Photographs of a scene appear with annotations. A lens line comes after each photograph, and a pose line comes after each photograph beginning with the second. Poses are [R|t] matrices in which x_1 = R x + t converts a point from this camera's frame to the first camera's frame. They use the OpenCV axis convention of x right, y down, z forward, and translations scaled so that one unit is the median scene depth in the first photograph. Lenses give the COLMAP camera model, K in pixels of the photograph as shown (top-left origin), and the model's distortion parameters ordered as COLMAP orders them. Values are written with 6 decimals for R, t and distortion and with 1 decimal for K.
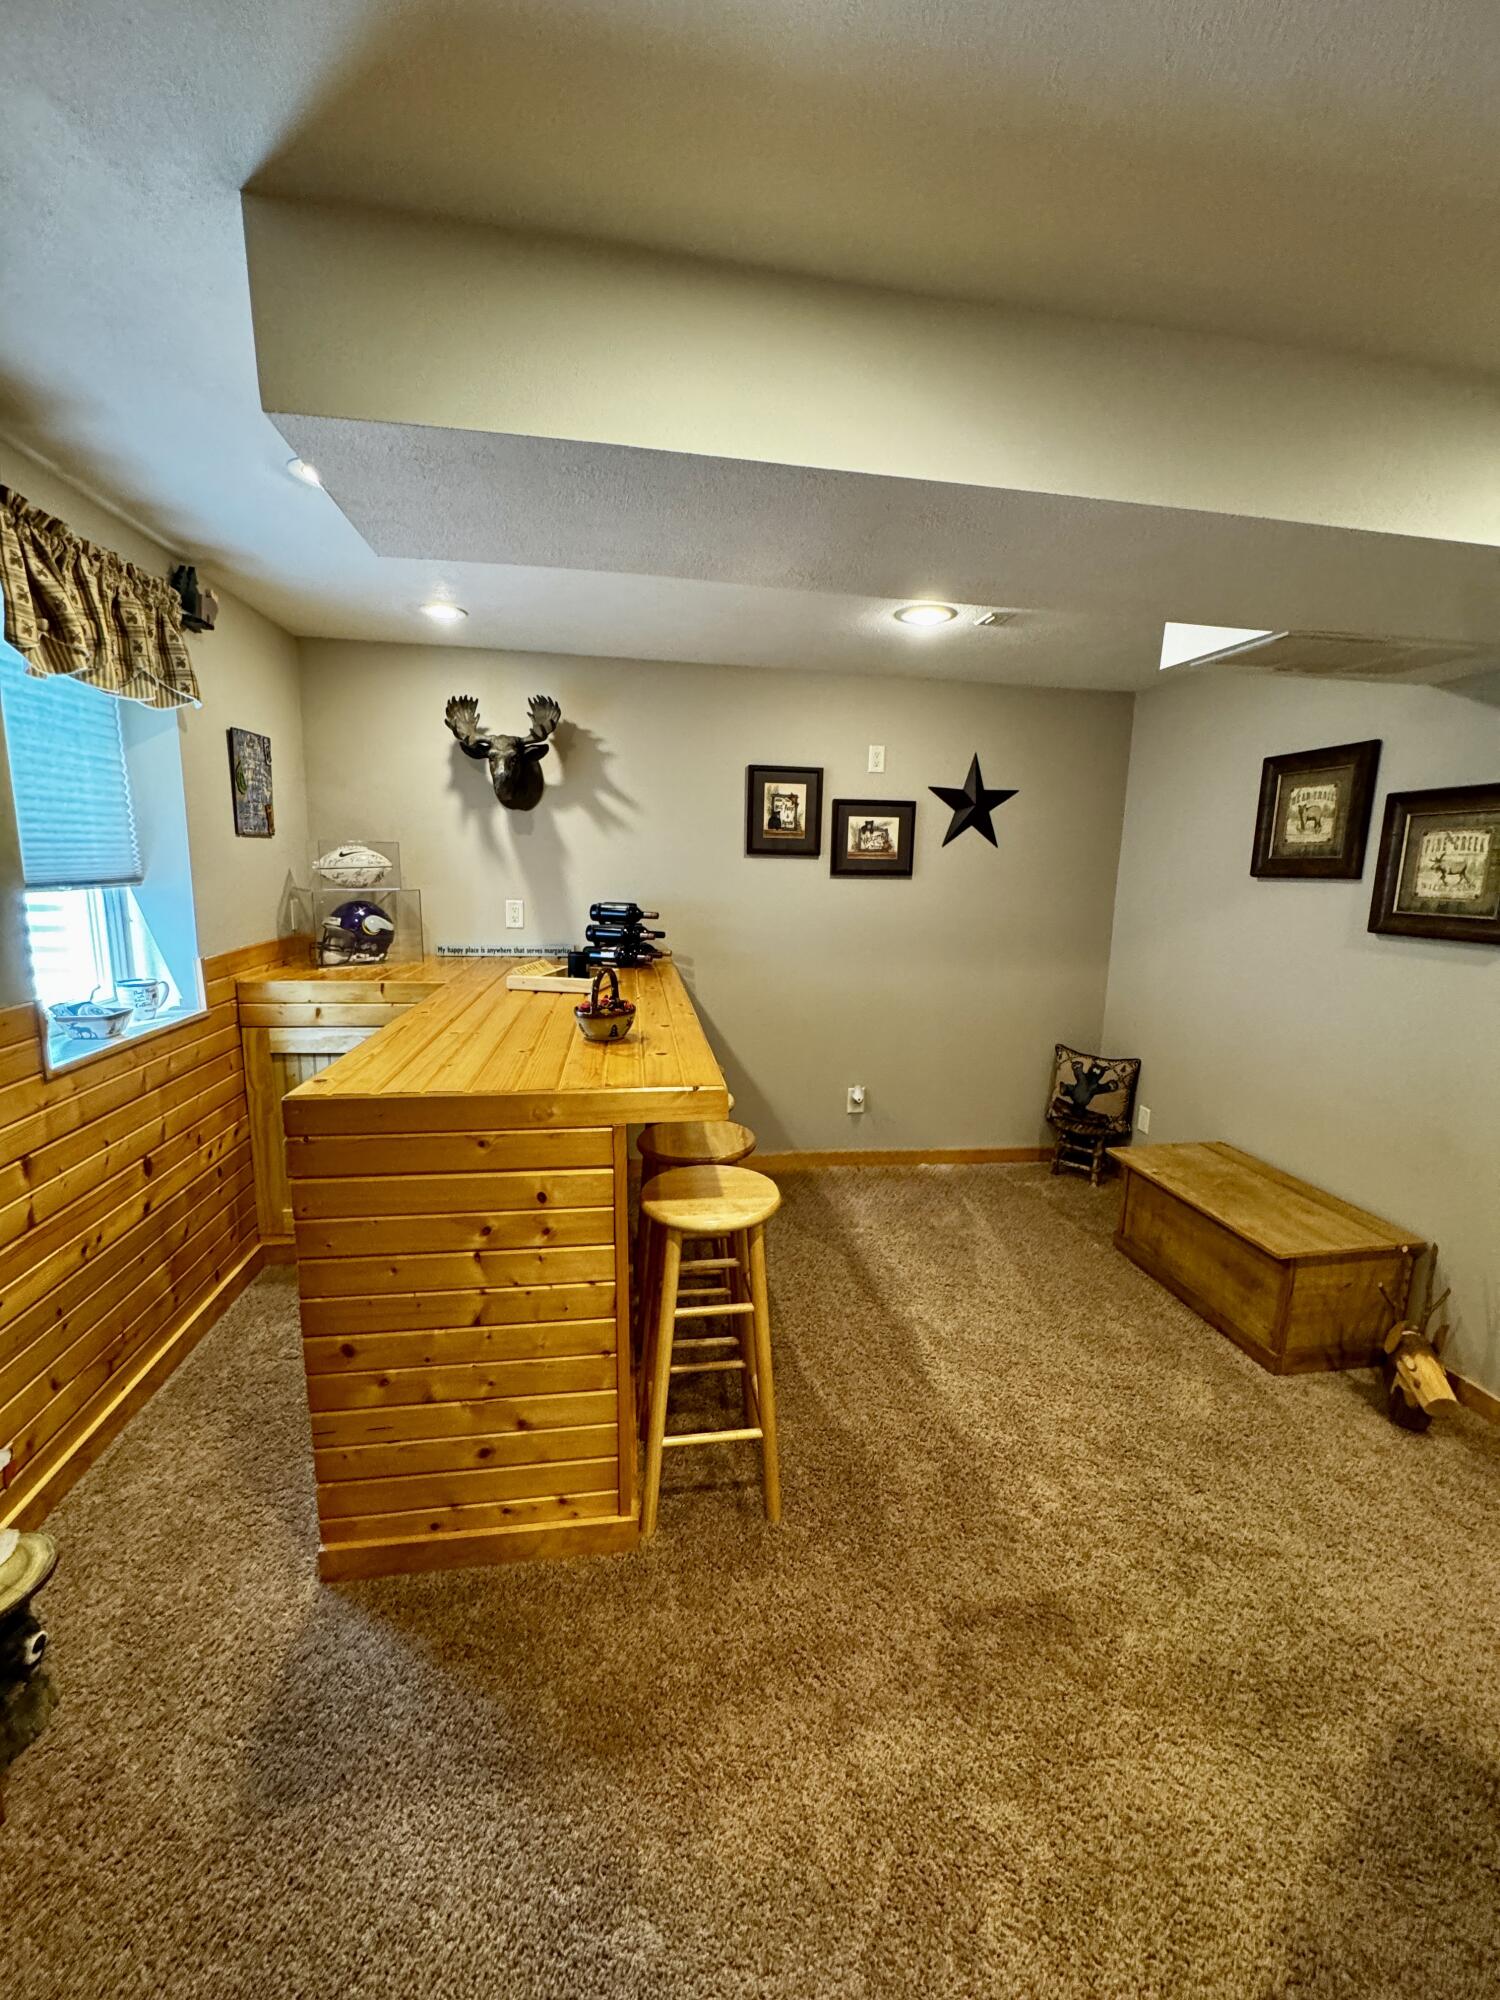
lens RADIAL K [[794.7, 0, 751.1], [0, 794.7, 1001.5], [0, 0, 1]] dist [-0.002740, 0.000424]
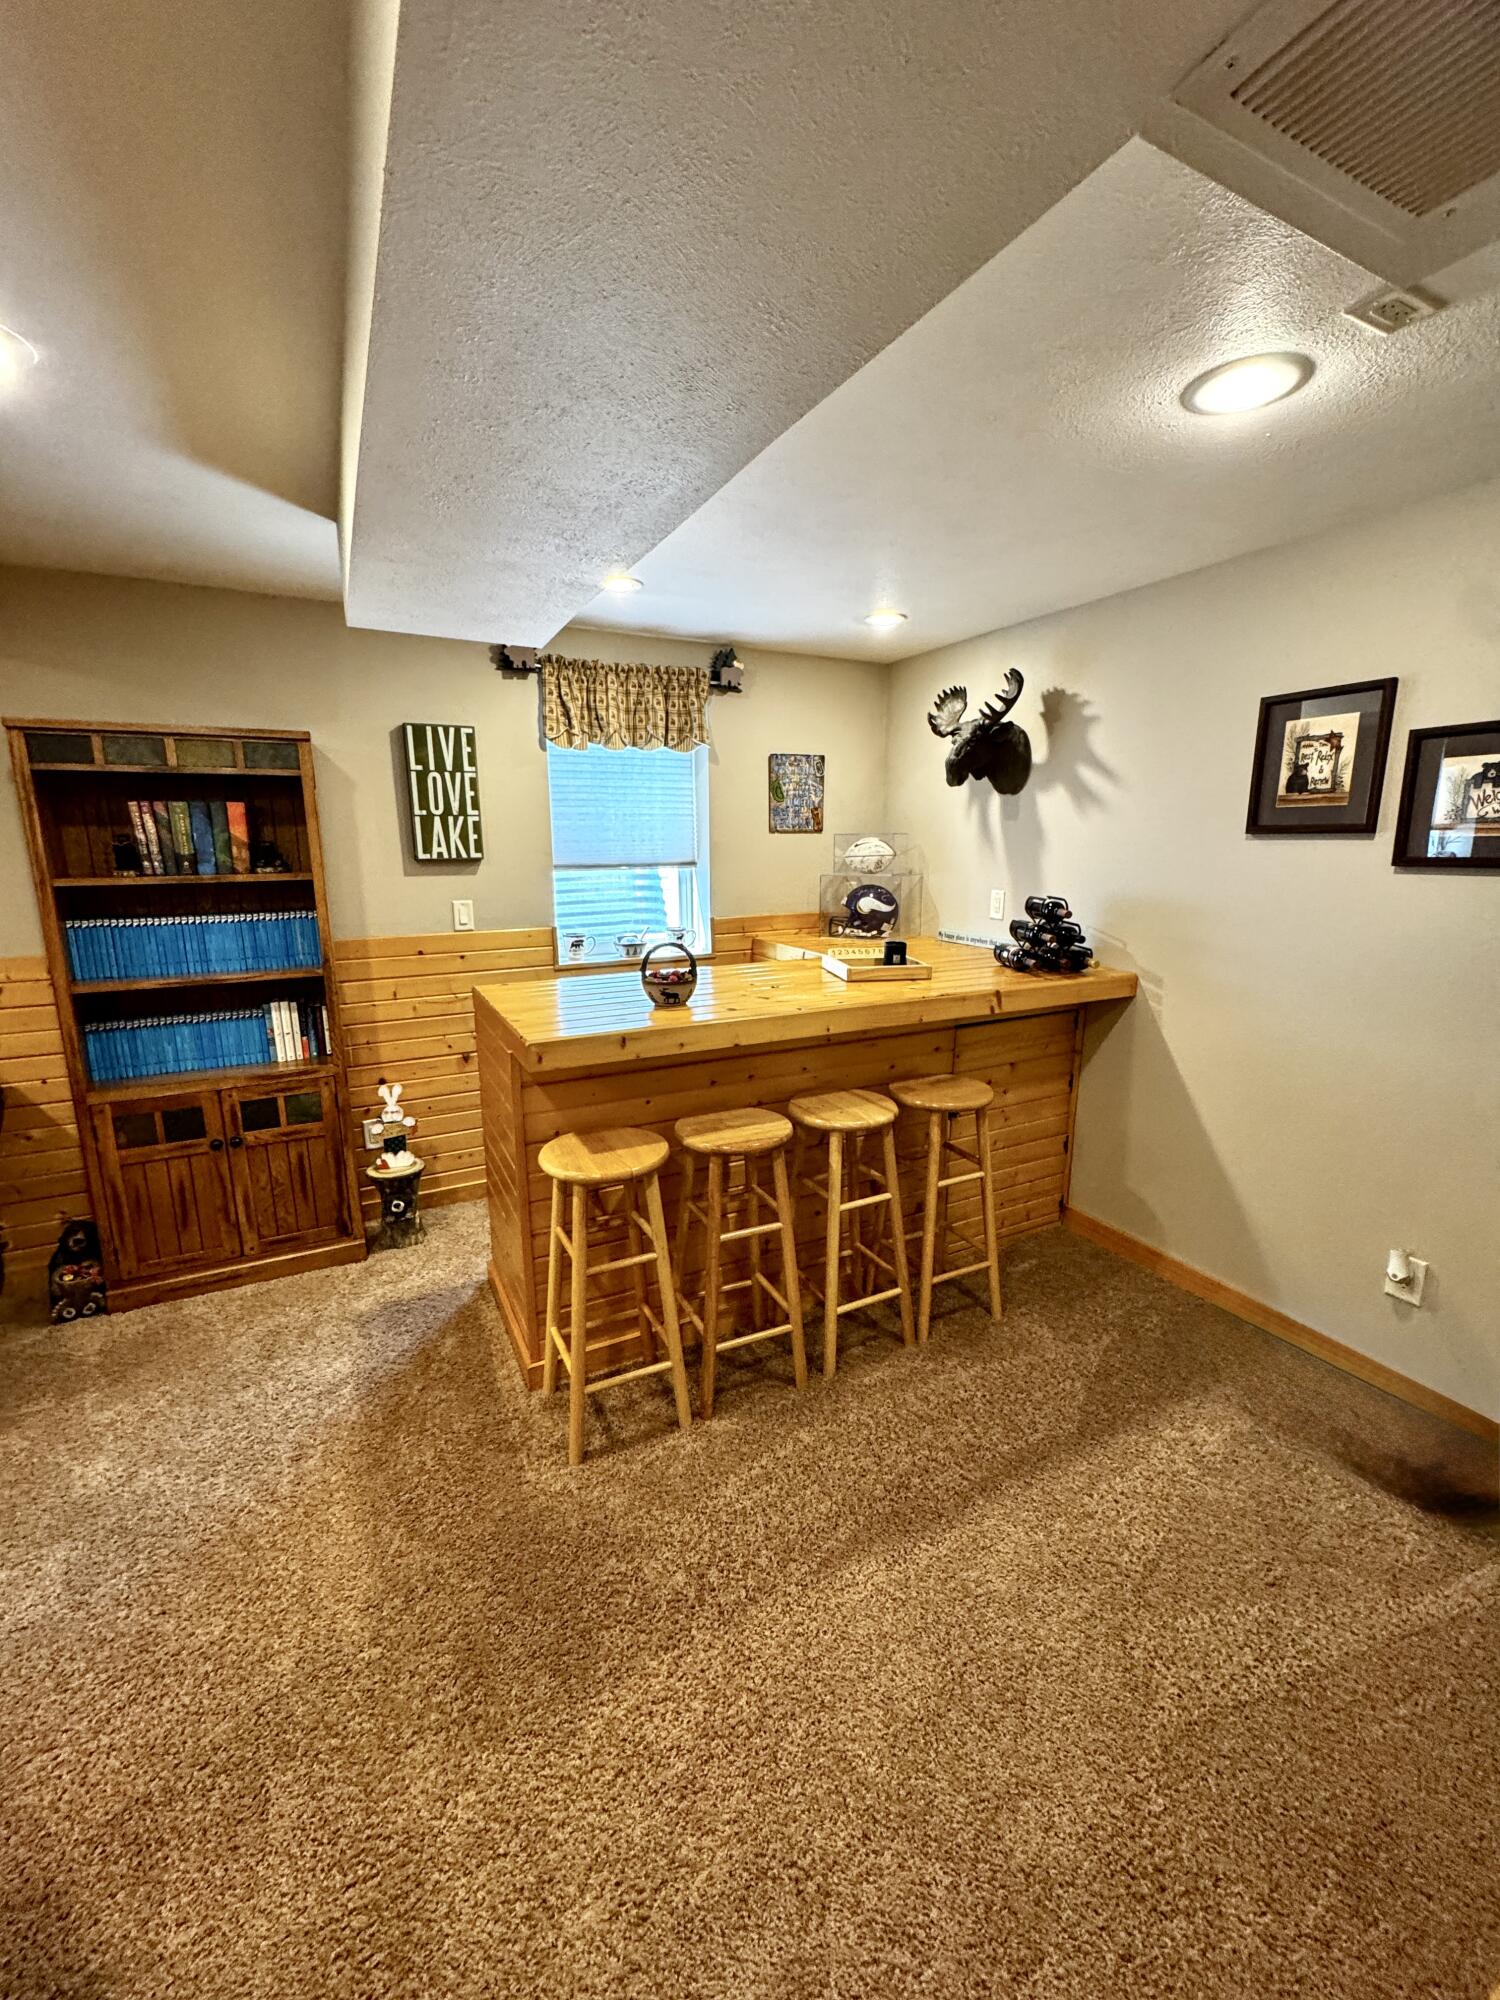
lens RADIAL K [[794.7, 0, 751.1], [0, 794.7, 1001.5], [0, 0, 1]] dist [-0.002740, 0.000424]
pose [[0.324755, 0.166290, -0.931065, 0.522037], [-0.155569, 0.980406, 0.120840, -0.065712], [0.932916, 0.105602, 0.344261, 0.410617]]
